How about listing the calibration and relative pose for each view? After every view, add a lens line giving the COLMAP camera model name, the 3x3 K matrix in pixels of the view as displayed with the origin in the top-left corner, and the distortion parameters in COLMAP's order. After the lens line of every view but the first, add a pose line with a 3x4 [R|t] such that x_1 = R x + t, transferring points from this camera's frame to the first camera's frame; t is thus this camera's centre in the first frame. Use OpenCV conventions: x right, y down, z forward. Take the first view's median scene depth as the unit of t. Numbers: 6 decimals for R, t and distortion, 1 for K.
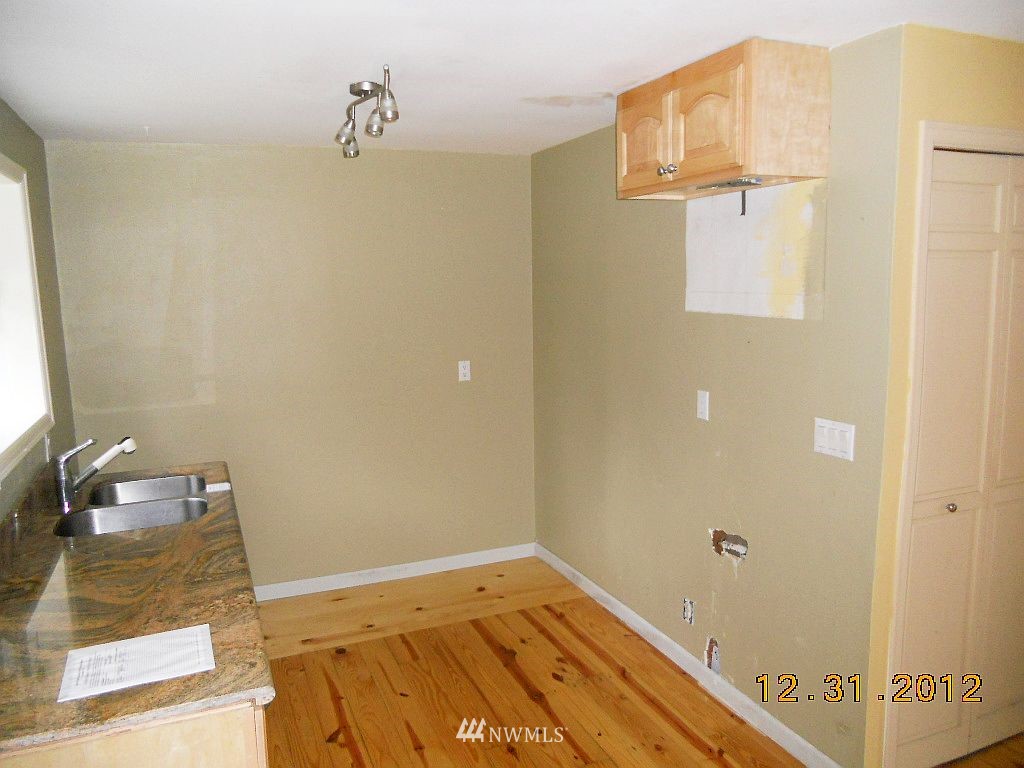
lens RADIAL K [[762.8, 0, 509.9], [0, 762.8, 389.9], [0, 0, 1]] dist [-0.045799, 0.015355]
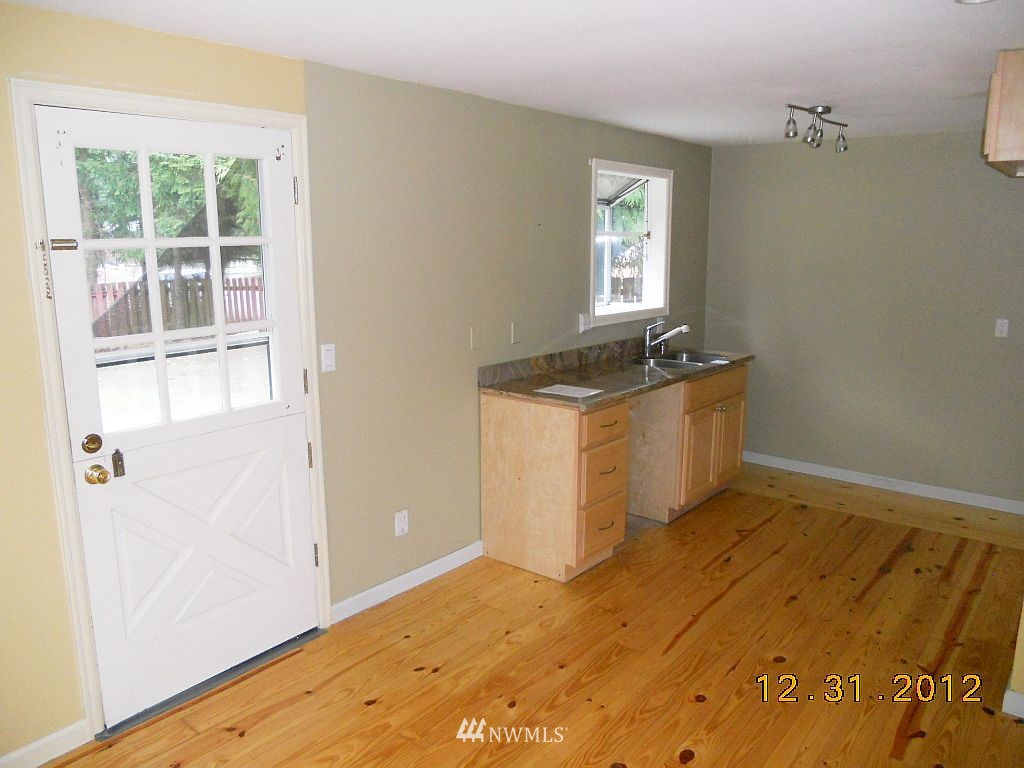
lens RADIAL K [[762.8, 0, 494.4], [0, 762.8, 396.8], [0, 0, 1]] dist [-0.045799, 0.015355]
pose [[0.471951, 0.209443, -0.856385, 0.677315], [-0.147724, 0.976425, 0.157390, 0.012639], [0.869160, 0.052228, 0.491765, -0.196467]]
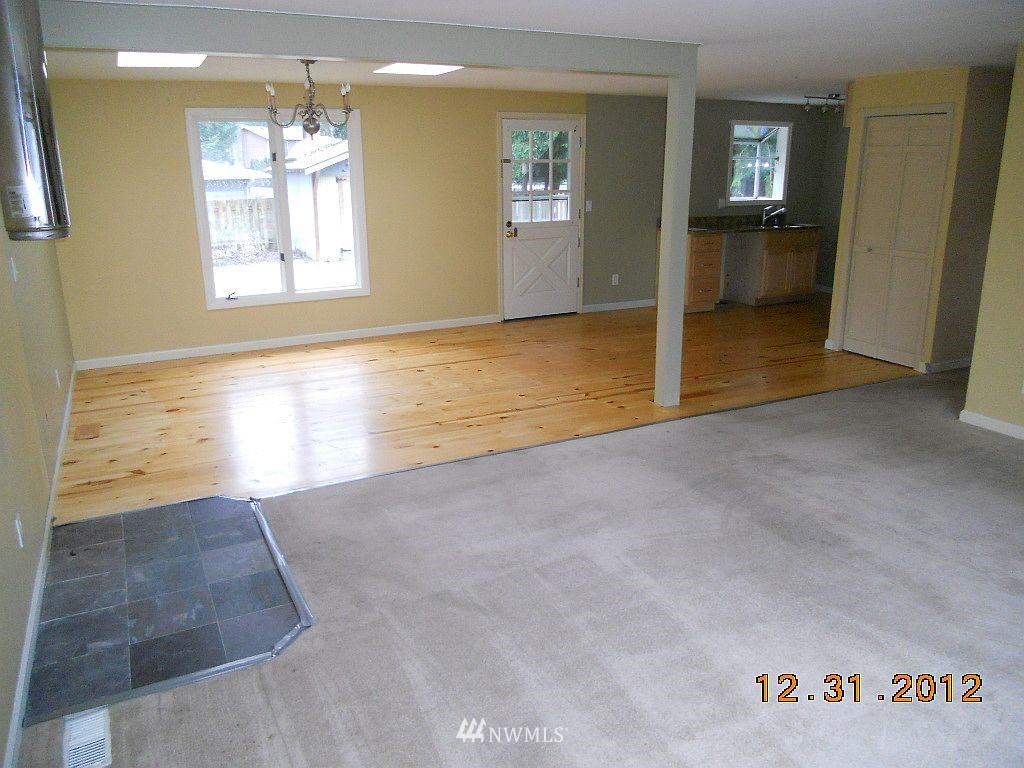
lens RADIAL K [[762.8, 0, 513.4], [0, 762.8, 382.7], [0, 0, 1]] dist [-0.045799, 0.015355]
pose [[0.092247, 0.307402, -0.947098, 2.142916], [-0.151672, 0.944392, 0.291751, 0.003501], [0.984117, 0.116735, 0.133742, -0.402298]]
